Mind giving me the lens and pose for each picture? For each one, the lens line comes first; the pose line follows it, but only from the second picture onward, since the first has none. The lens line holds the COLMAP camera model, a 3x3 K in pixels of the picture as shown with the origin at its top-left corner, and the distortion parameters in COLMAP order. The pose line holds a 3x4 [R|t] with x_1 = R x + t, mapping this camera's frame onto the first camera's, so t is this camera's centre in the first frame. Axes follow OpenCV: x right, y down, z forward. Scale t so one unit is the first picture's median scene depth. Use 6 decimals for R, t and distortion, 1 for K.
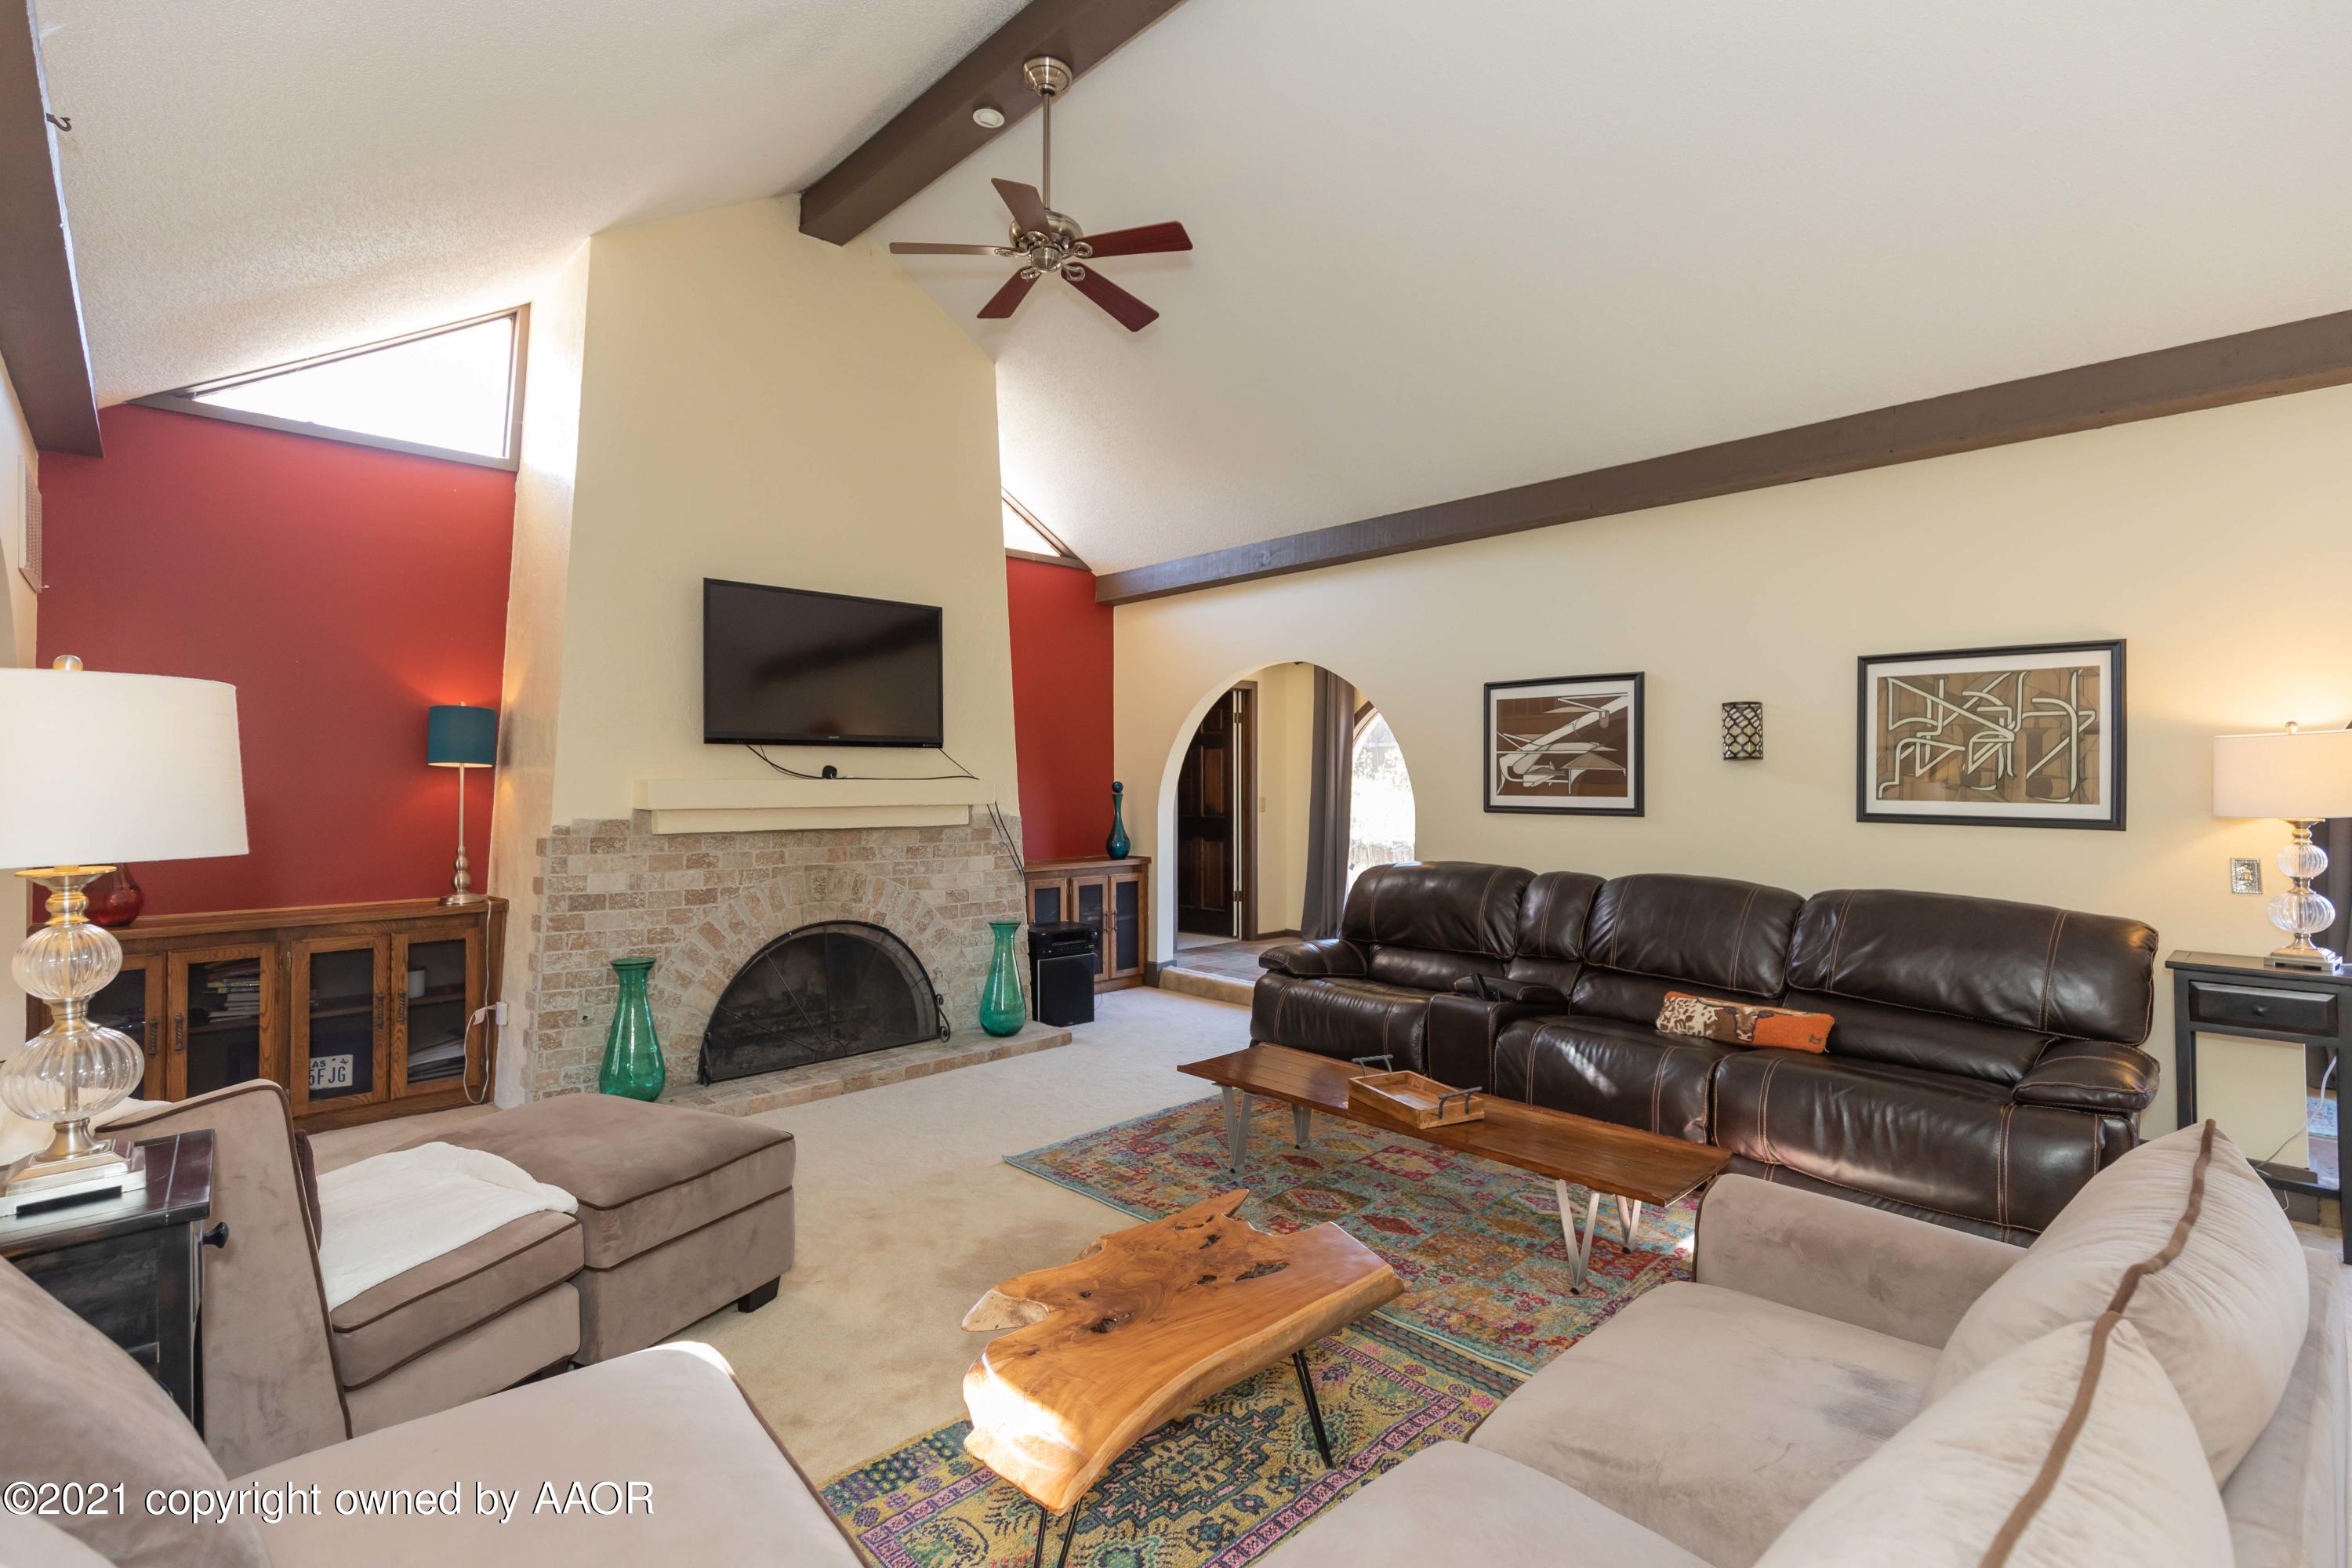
lens RADIAL K [[1077.0, 0, 1180.5], [0, 1077.0, 781.3], [0, 0, 1]] dist [0.002317, 0.000134]
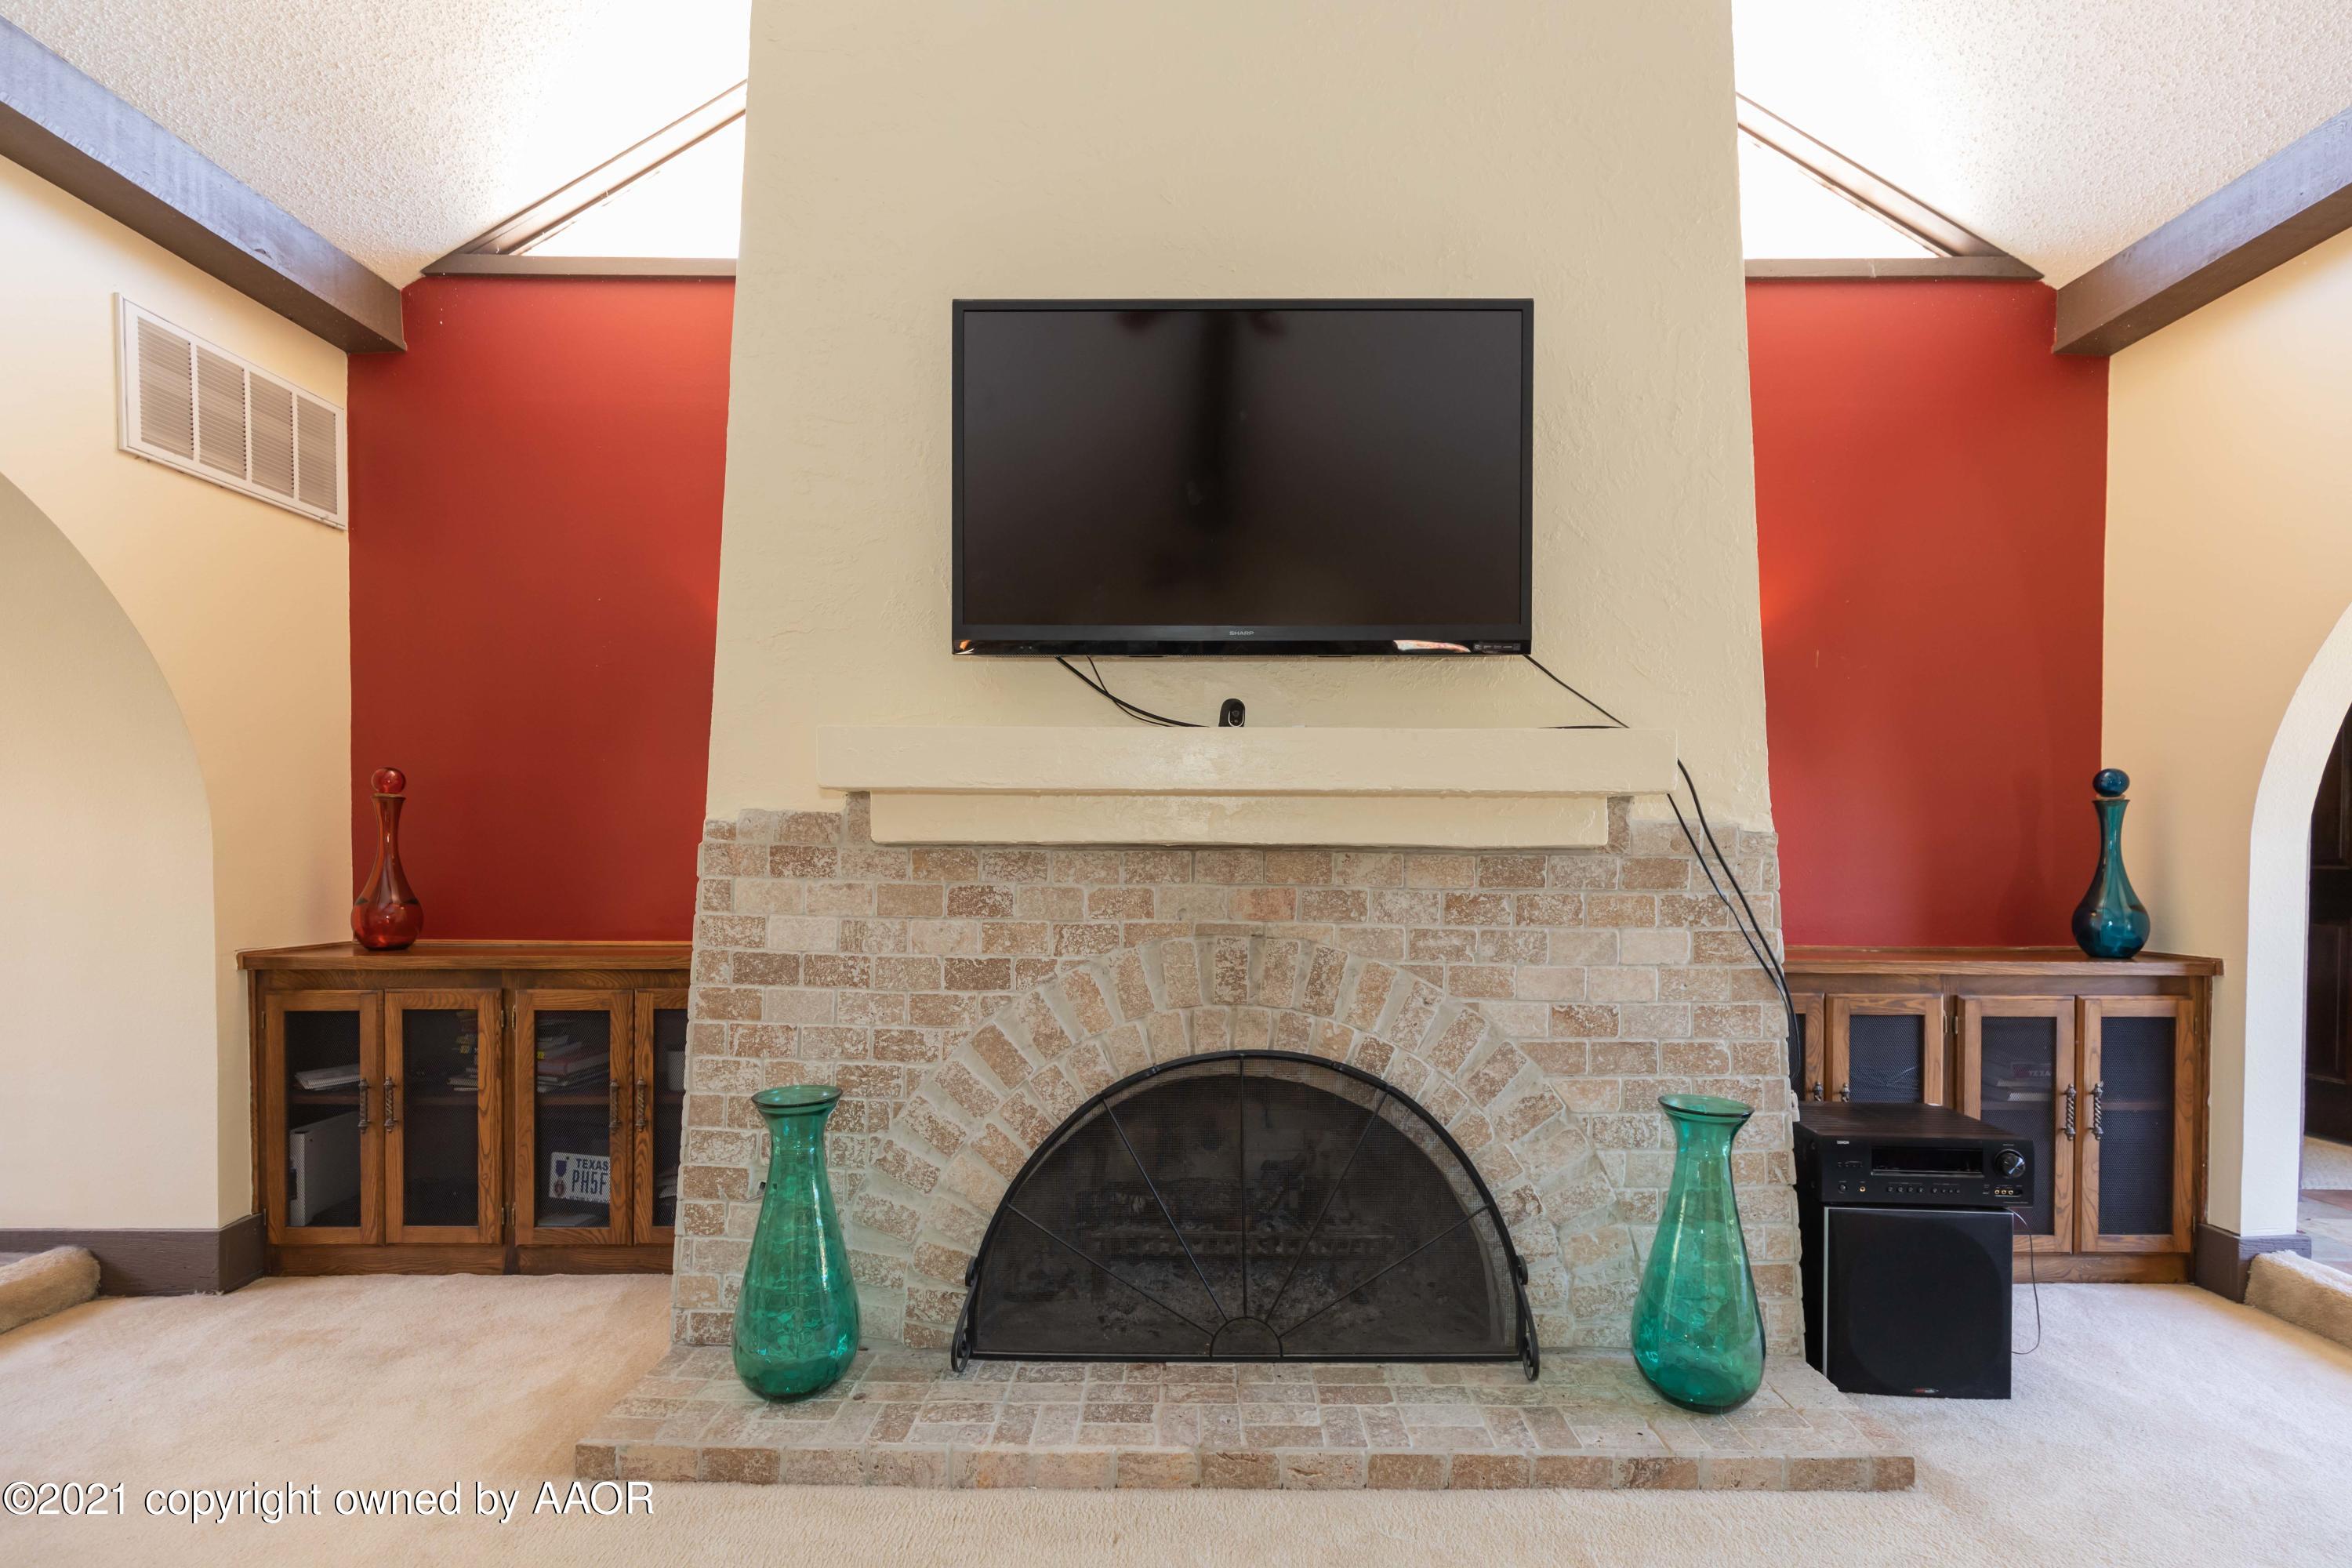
lens RADIAL K [[1077.0, 0, 1180.8], [0, 1077.0, 865.1], [0, 0, 1]] dist [0.002317, 0.000134]
pose [[0.713216, 0.016637, -0.700747, -0.032014], [-0.003986, 0.999798, 0.019679, 0.041980], [0.700933, -0.011242, 0.713138, 0.635208]]
